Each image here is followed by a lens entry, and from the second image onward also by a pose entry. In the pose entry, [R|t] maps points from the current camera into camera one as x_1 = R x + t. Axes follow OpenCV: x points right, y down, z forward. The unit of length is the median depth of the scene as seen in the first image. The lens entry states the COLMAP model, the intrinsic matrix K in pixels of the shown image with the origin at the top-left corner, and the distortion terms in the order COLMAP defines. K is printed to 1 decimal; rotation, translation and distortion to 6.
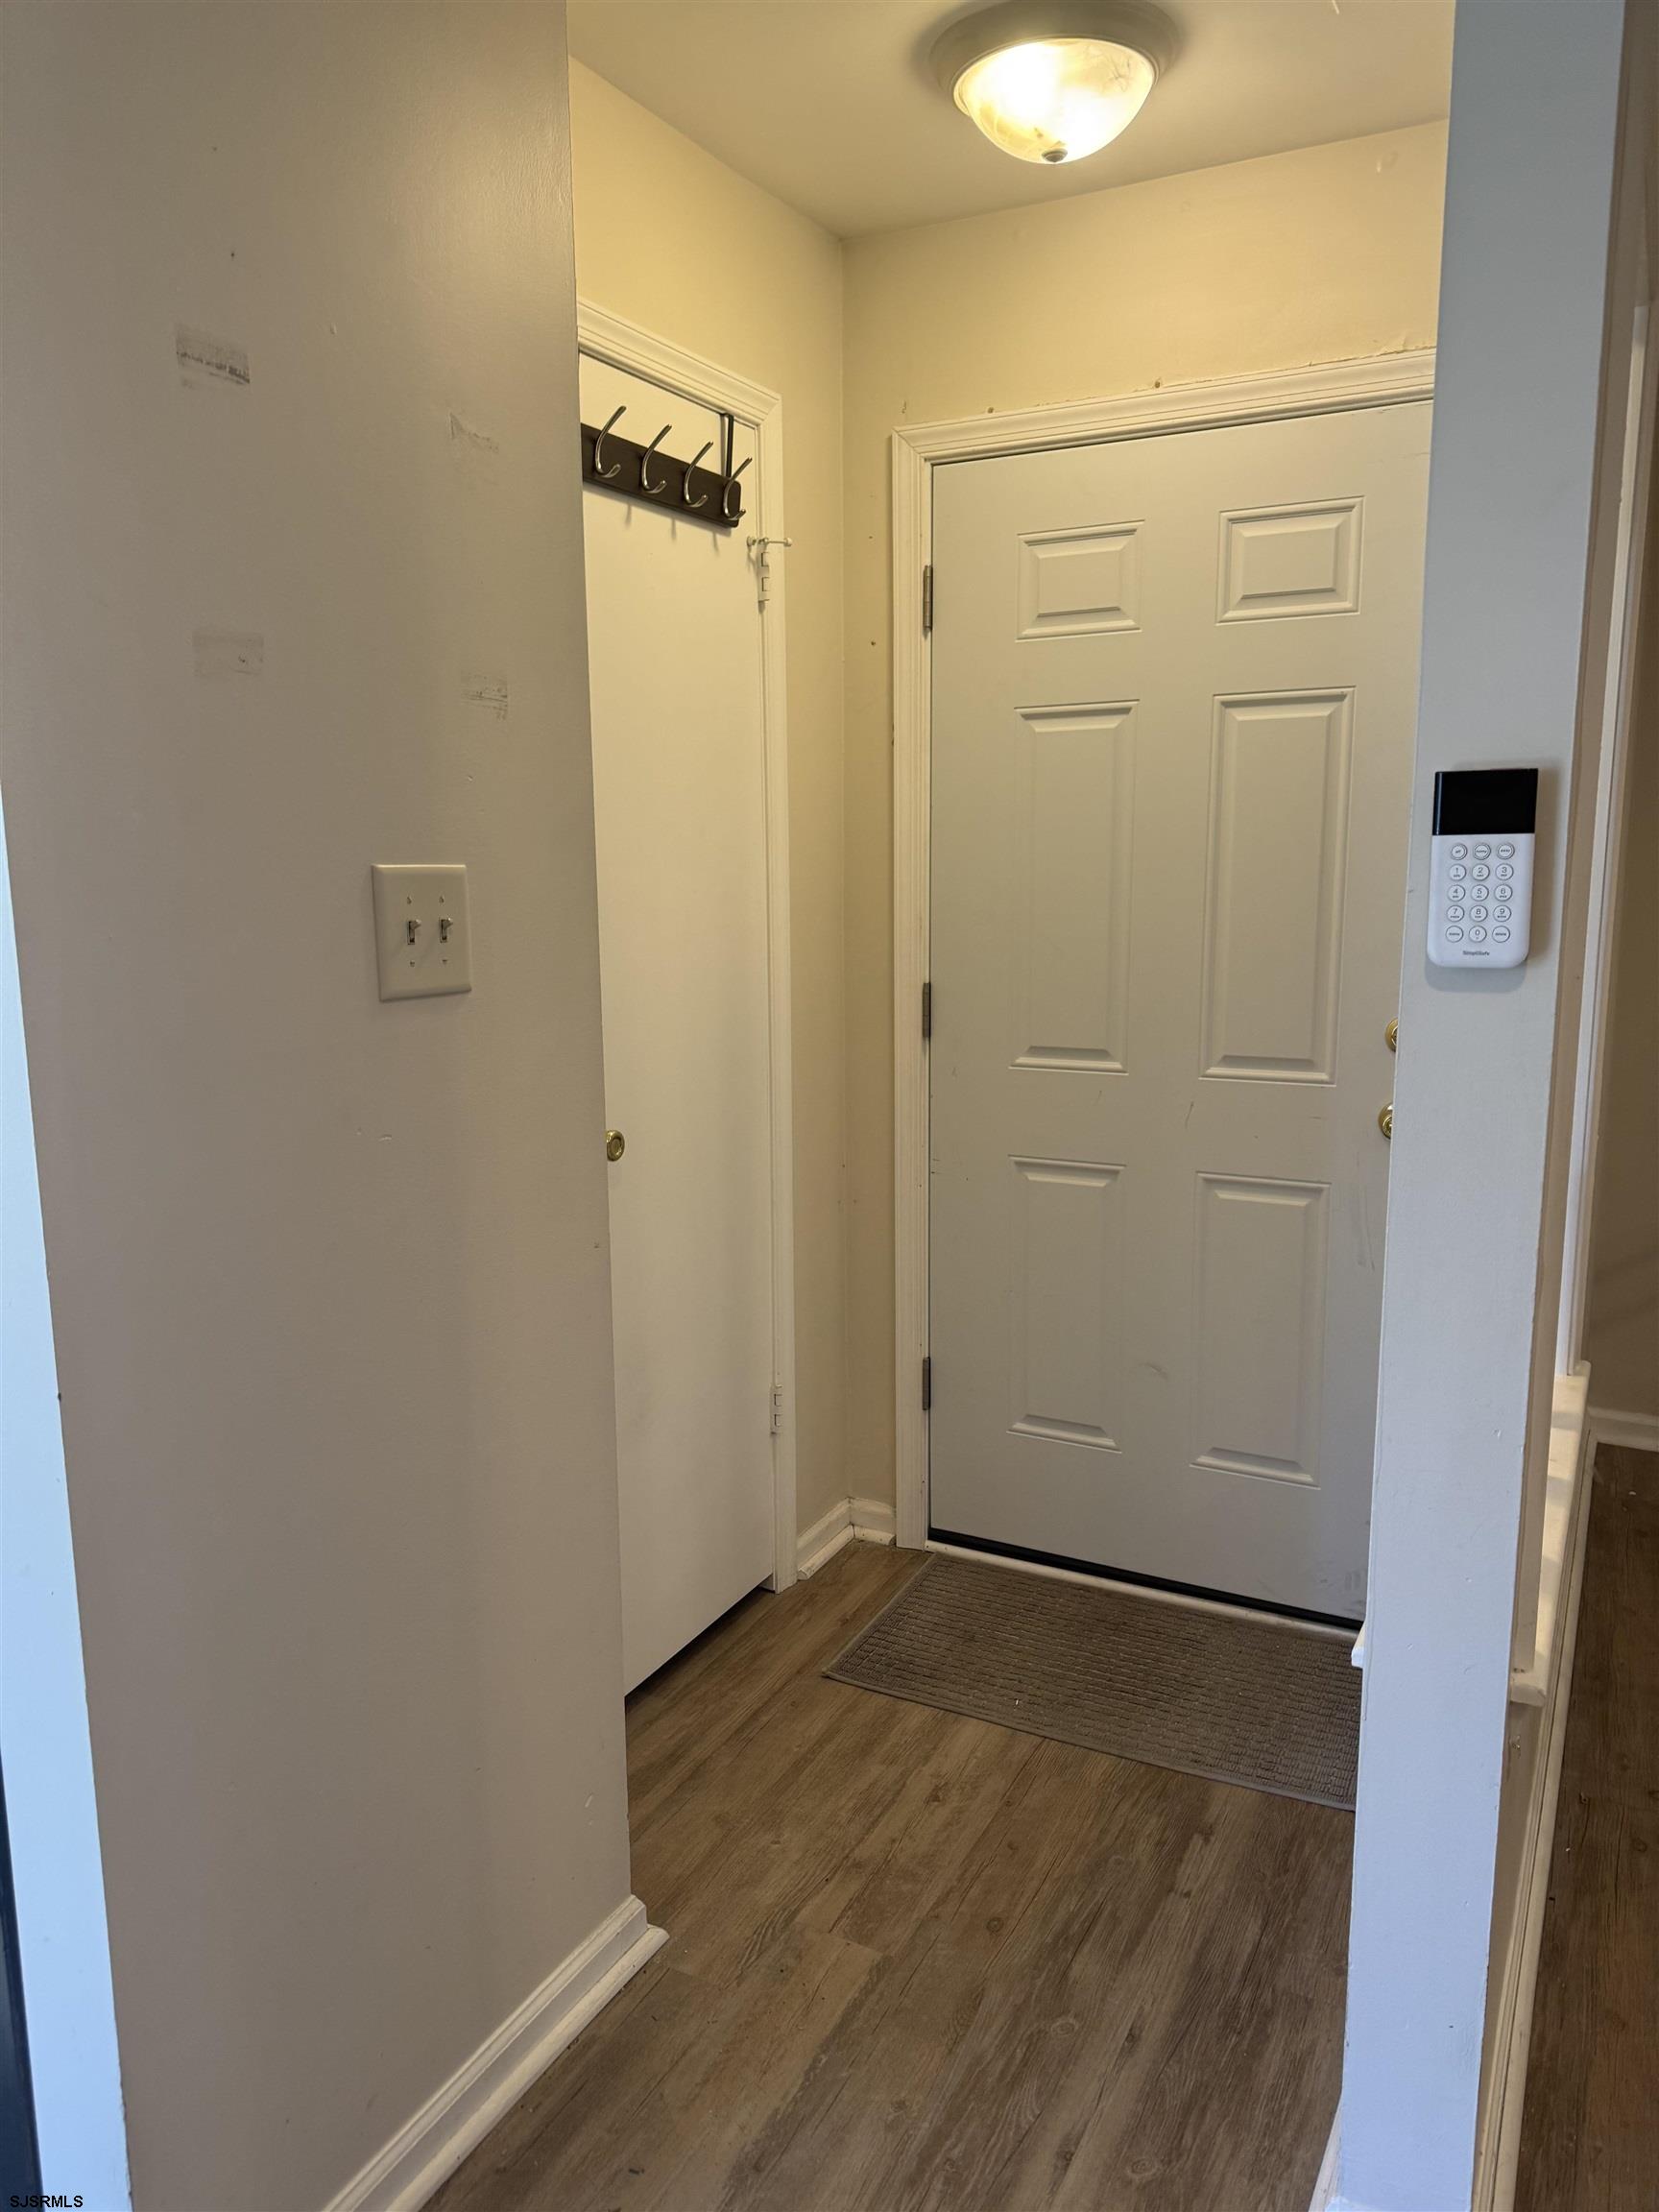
lens RADIAL K [[1554.5, 0, 784.6], [0, 1554.5, 1117.6], [0, 0, 1]] dist [0.055266, -0.061239]
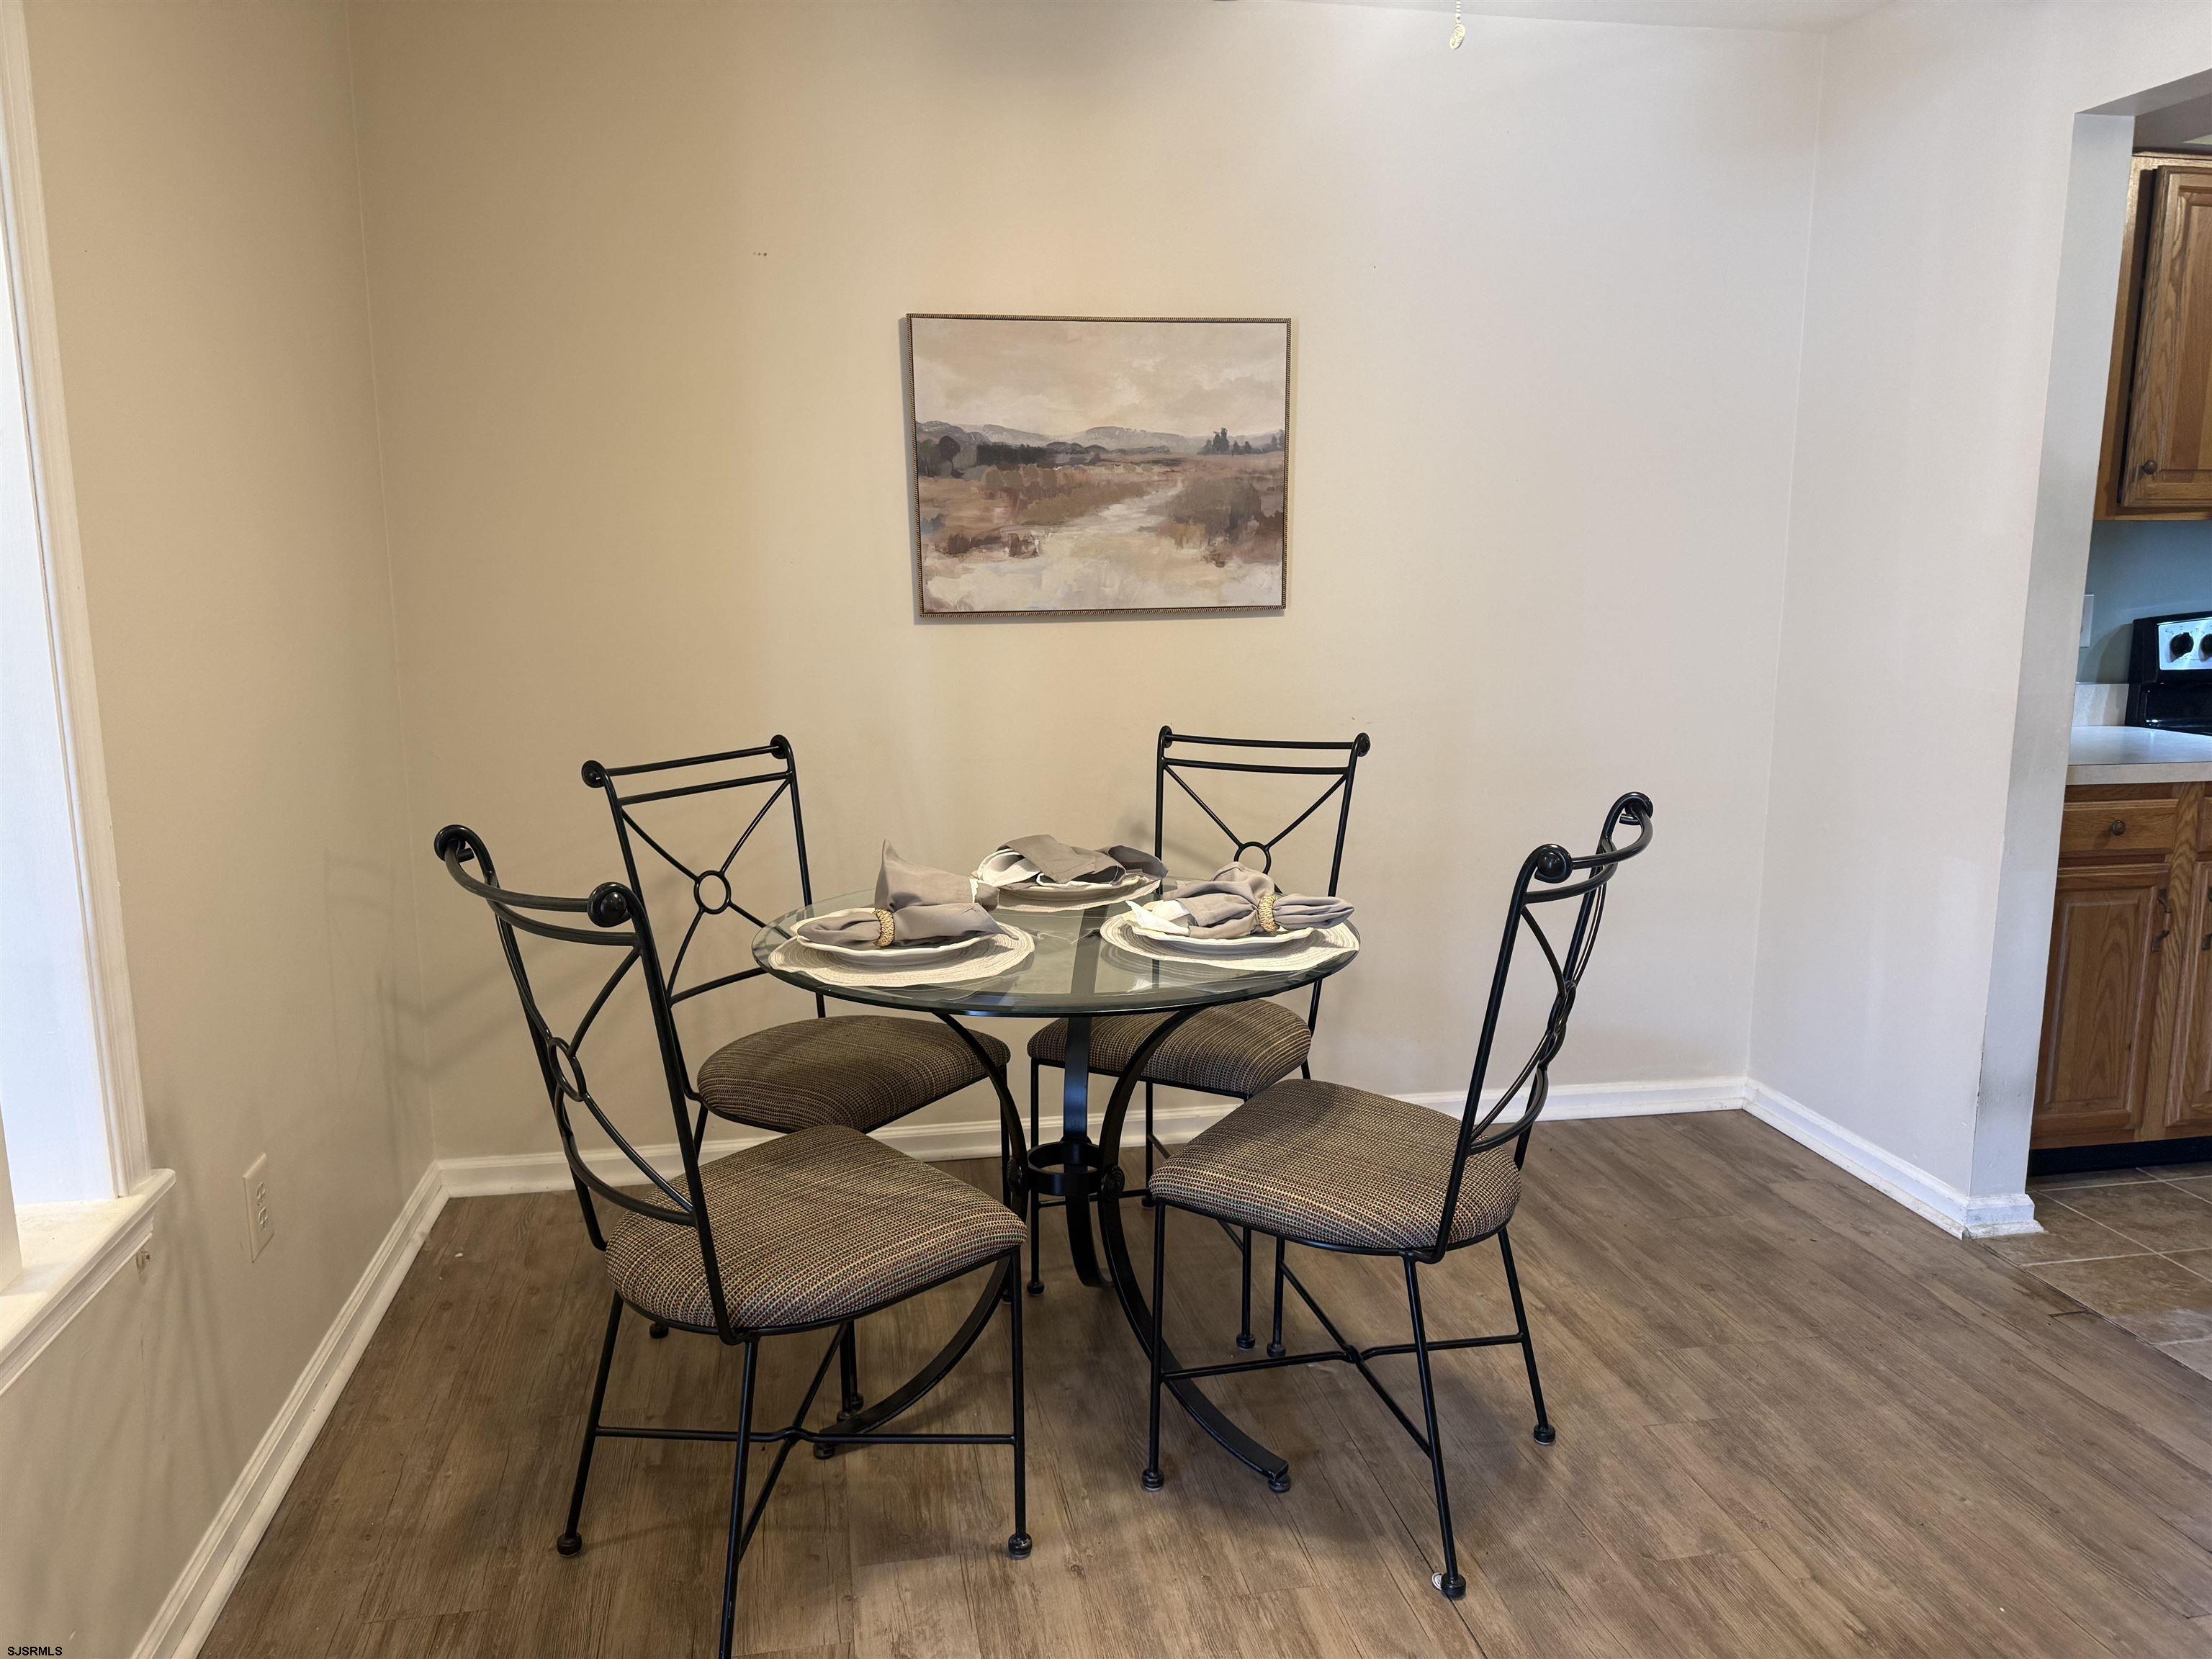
lens RADIAL K [[1554.5, 0, 1104.8], [0, 1554.5, 849.4], [0, 0, 1]] dist [0.055266, -0.061239]
pose [[0.764426, -0.110157, 0.635231, 0.422091], [0.104786, 0.993422, 0.046174, 0.011461], [-0.636139, 0.031267, 0.770941, 0.106753]]
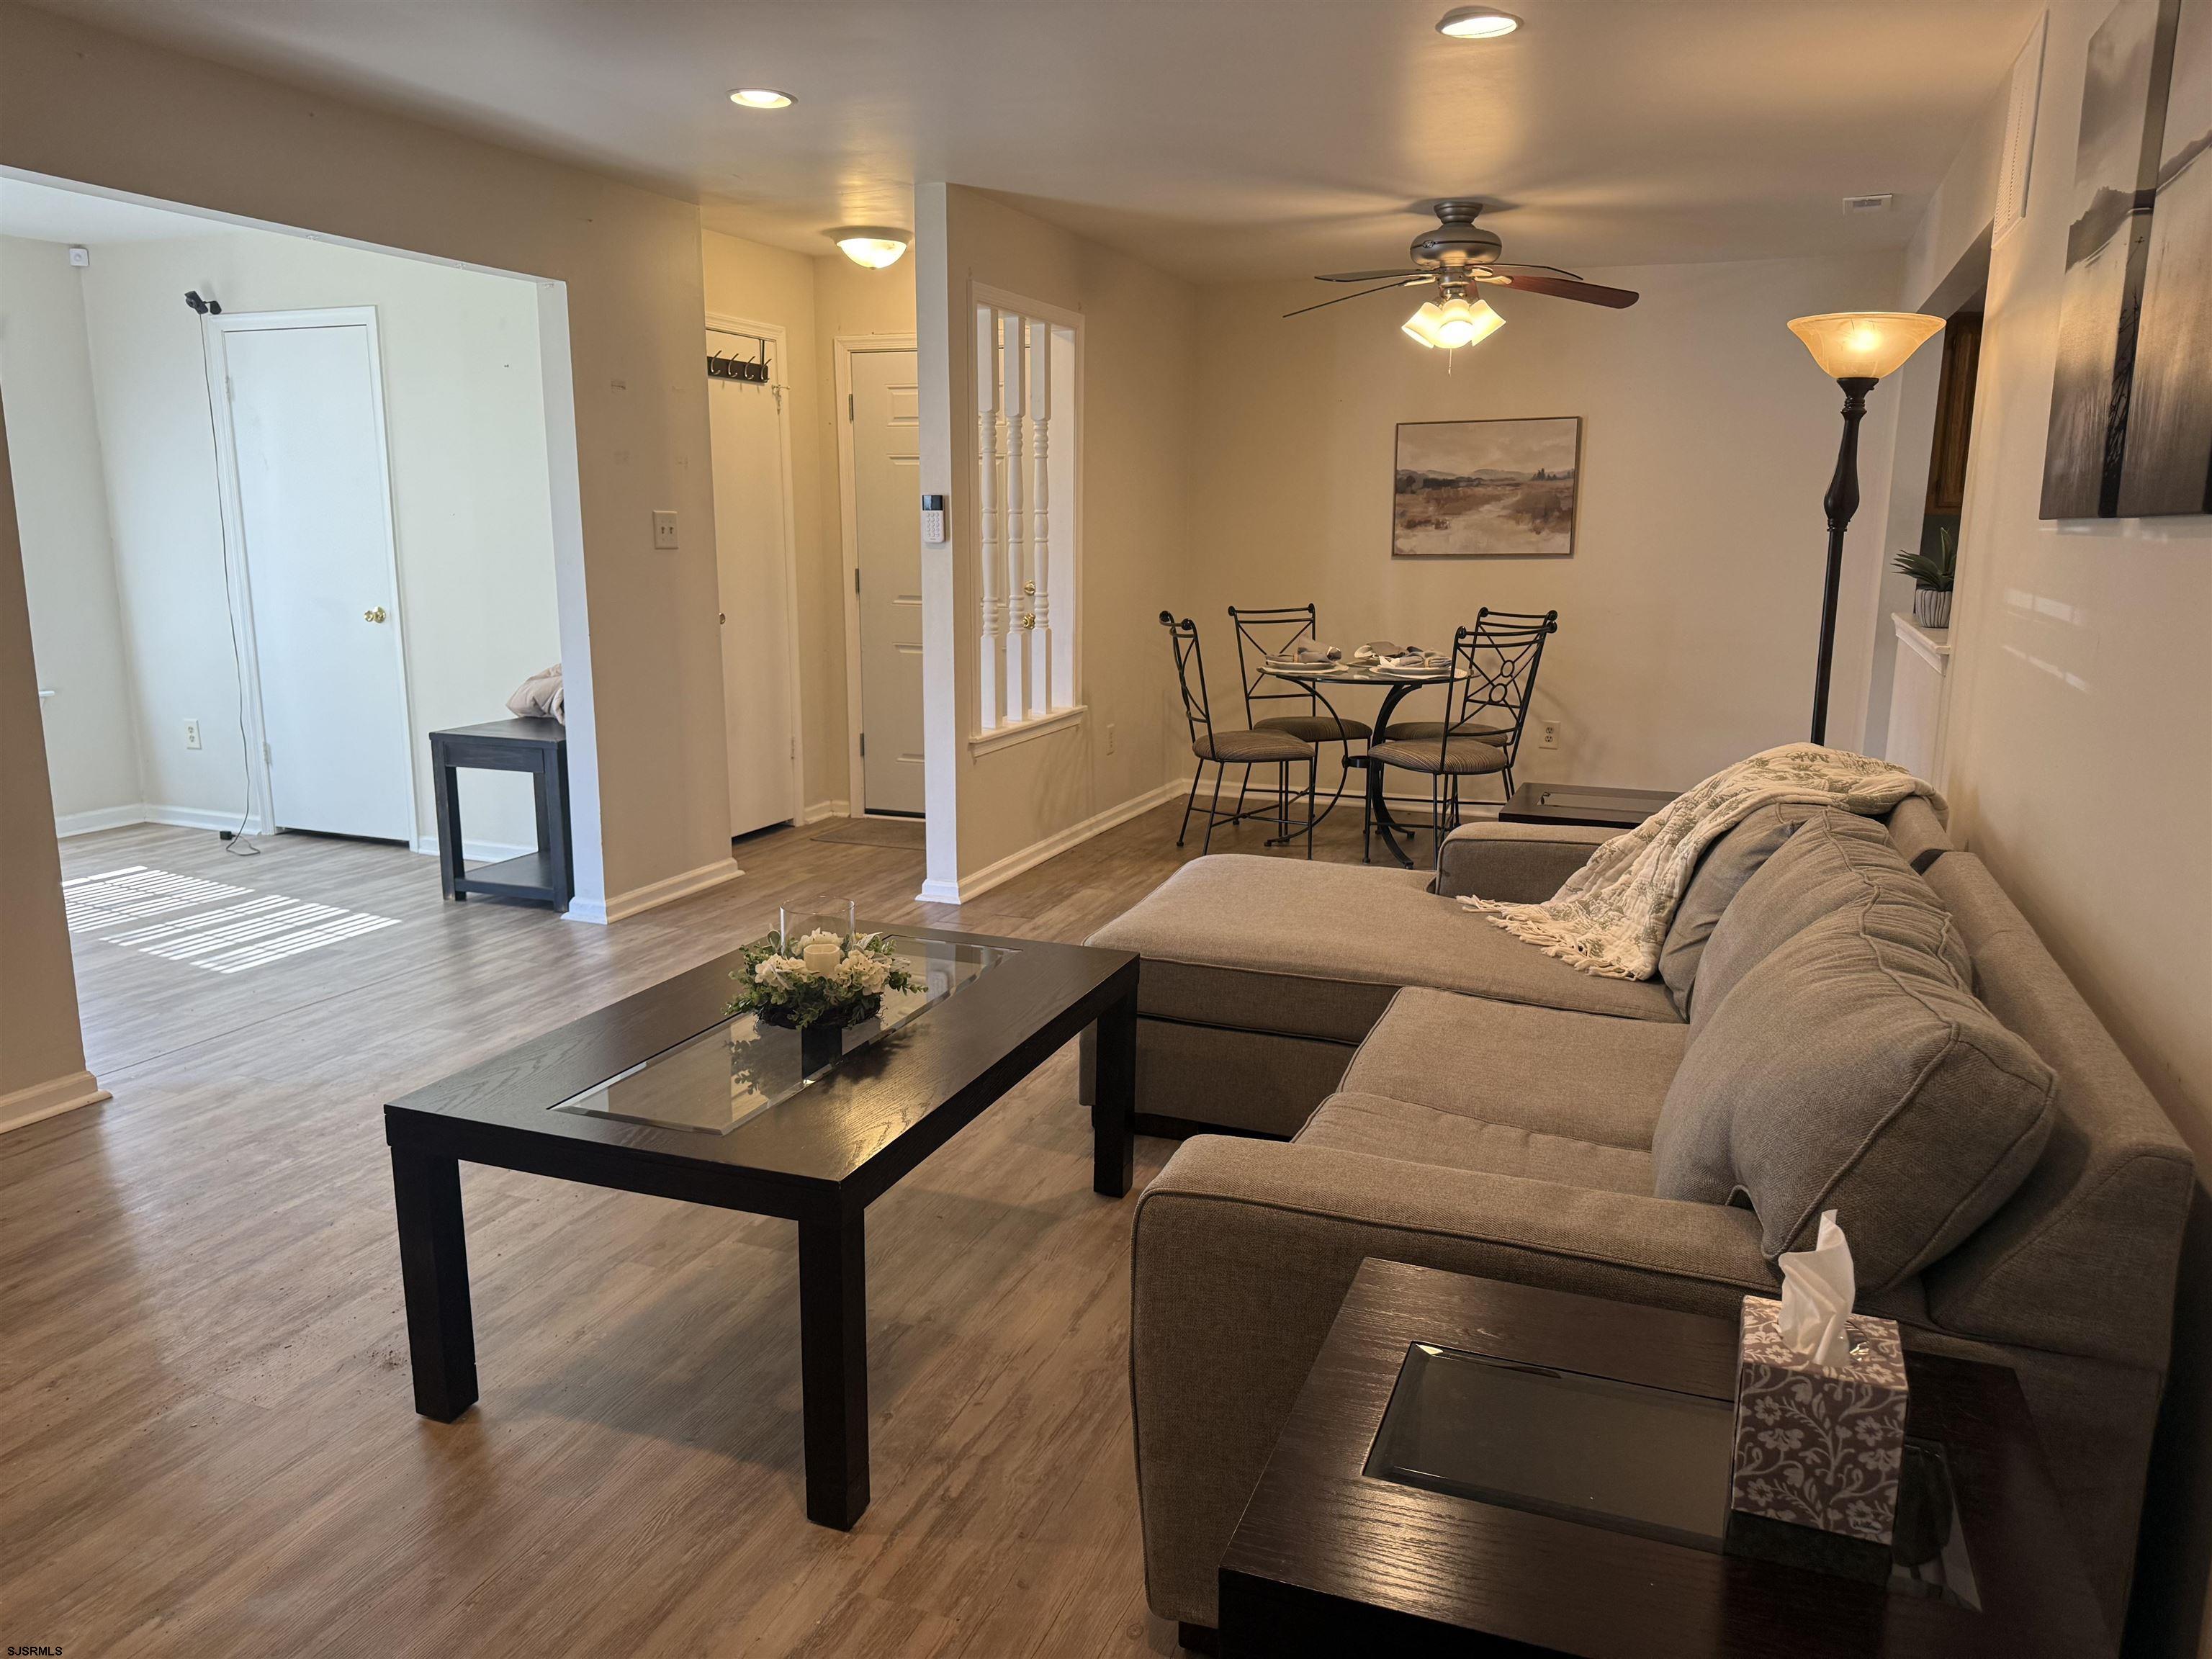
lens RADIAL K [[1554.5, 0, 1072.4], [0, 1554.5, 857.8], [0, 0, 1]] dist [0.055266, -0.061239]
pose [[0.993395, -0.009467, 0.114351, 0.189328], [0.004087, 0.998877, 0.047192, 0.321301], [-0.114670, -0.046413, 0.992319, -1.874137]]
